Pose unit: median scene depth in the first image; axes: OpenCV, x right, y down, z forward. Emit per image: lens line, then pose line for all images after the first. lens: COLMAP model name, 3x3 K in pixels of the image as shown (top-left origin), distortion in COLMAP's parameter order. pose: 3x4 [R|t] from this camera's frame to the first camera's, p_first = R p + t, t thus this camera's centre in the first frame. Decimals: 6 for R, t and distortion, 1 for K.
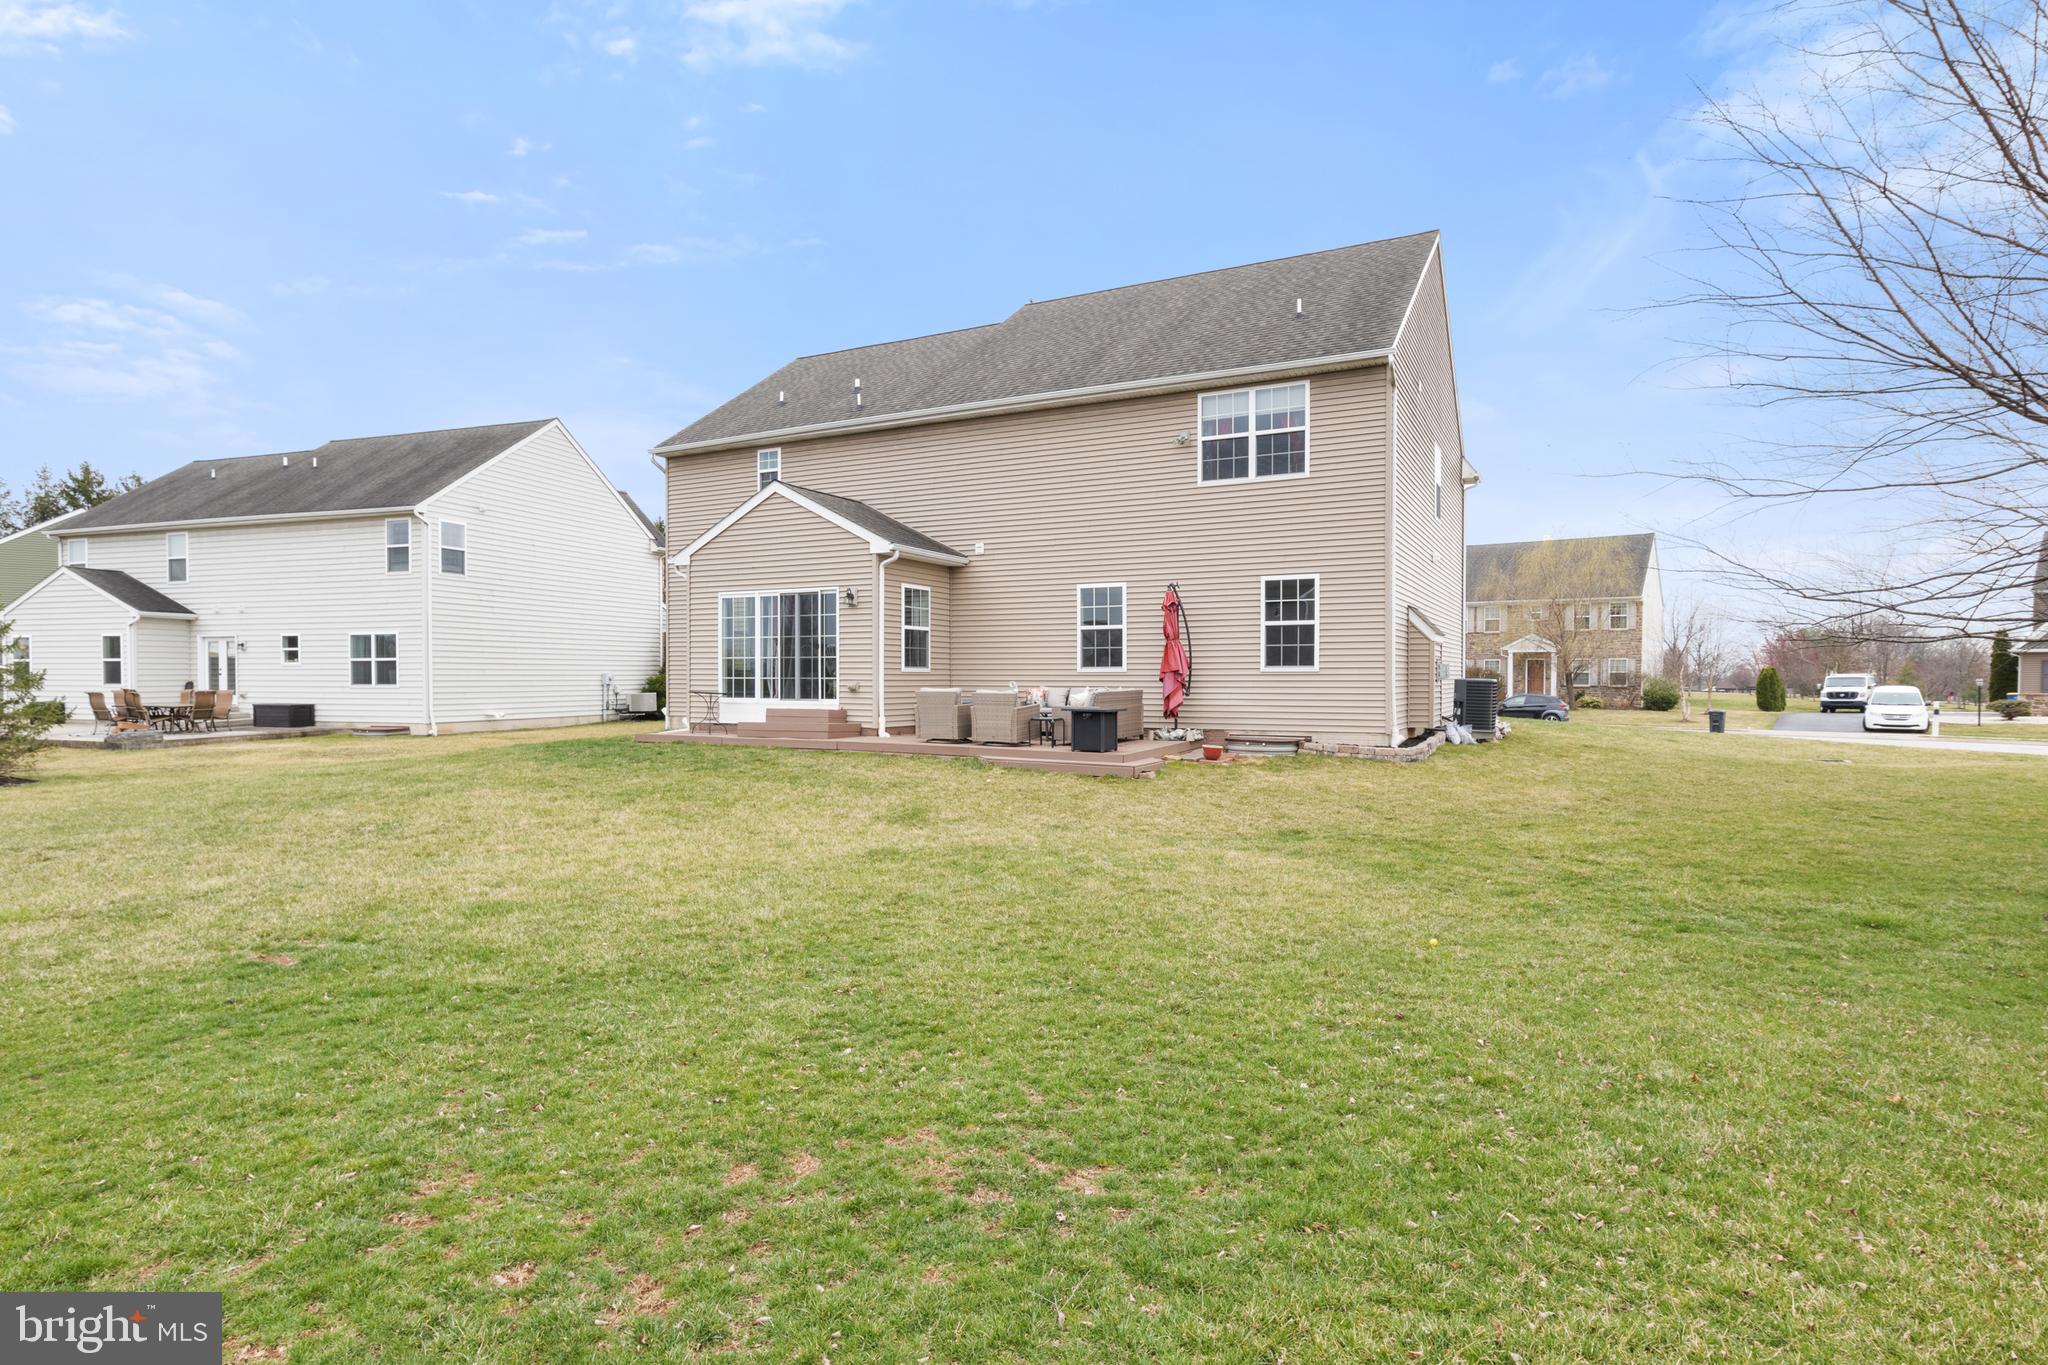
lens RADIAL K [[1069.1, 0, 1013.0], [0, 1069.1, 677.4], [0, 0, 1]] dist [-0.012359, 0.000166]
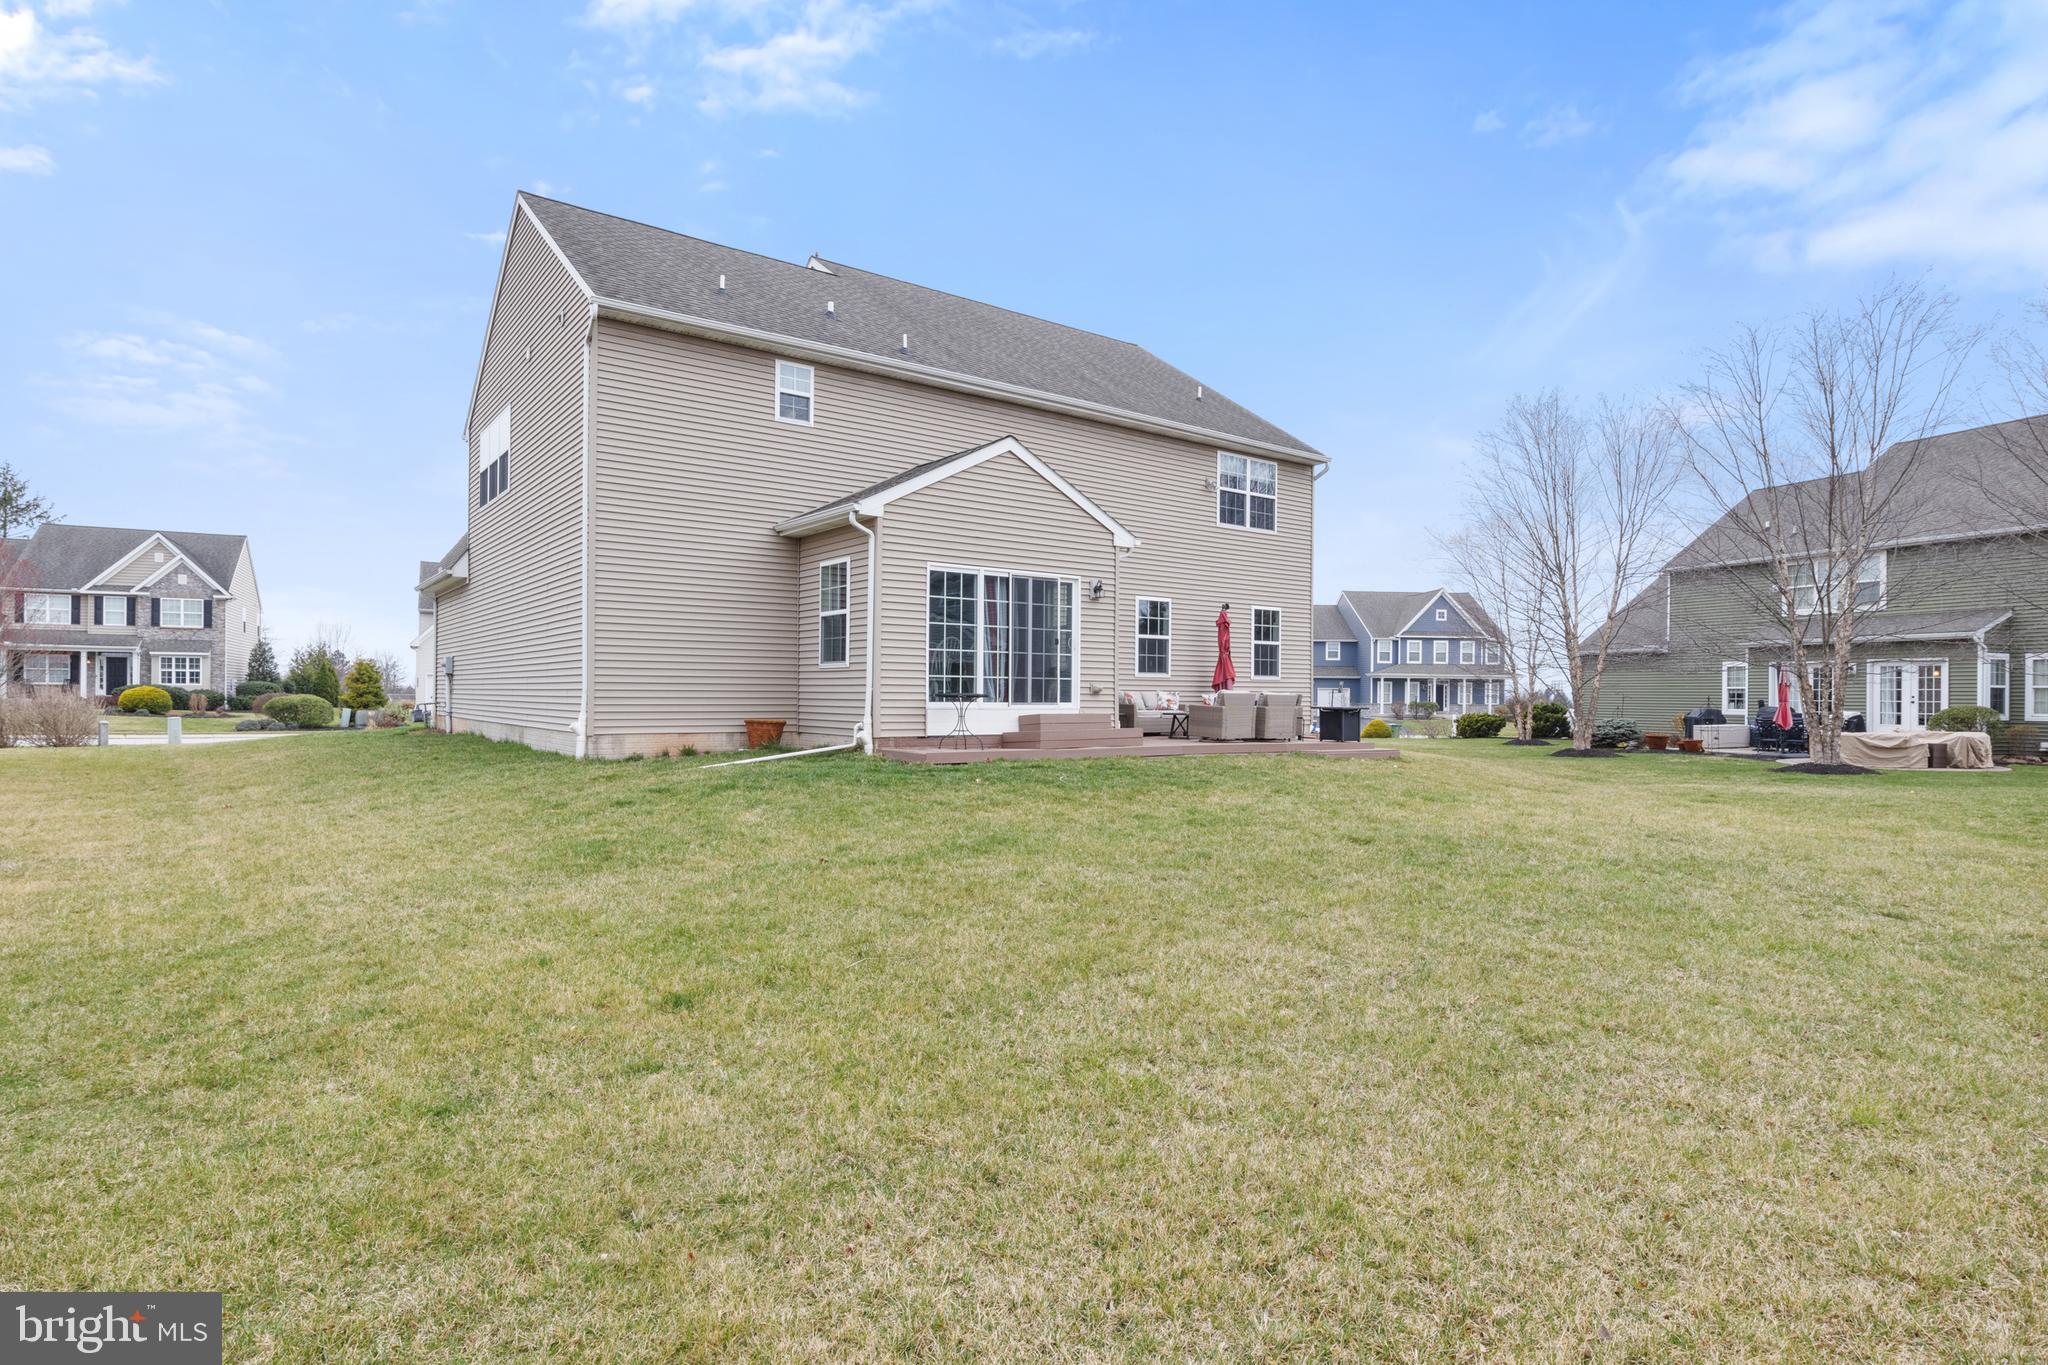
lens RADIAL K [[1069.1, 0, 1013.0], [0, 1069.1, 677.4], [0, 0, 1]] dist [-0.012359, 0.000166]
pose [[0.431909, 0.019023, 0.901717, -0.980723], [-0.006158, 0.999816, -0.018143, 0.015687], [-0.901896, 0.002283, 0.431947, 0.661295]]
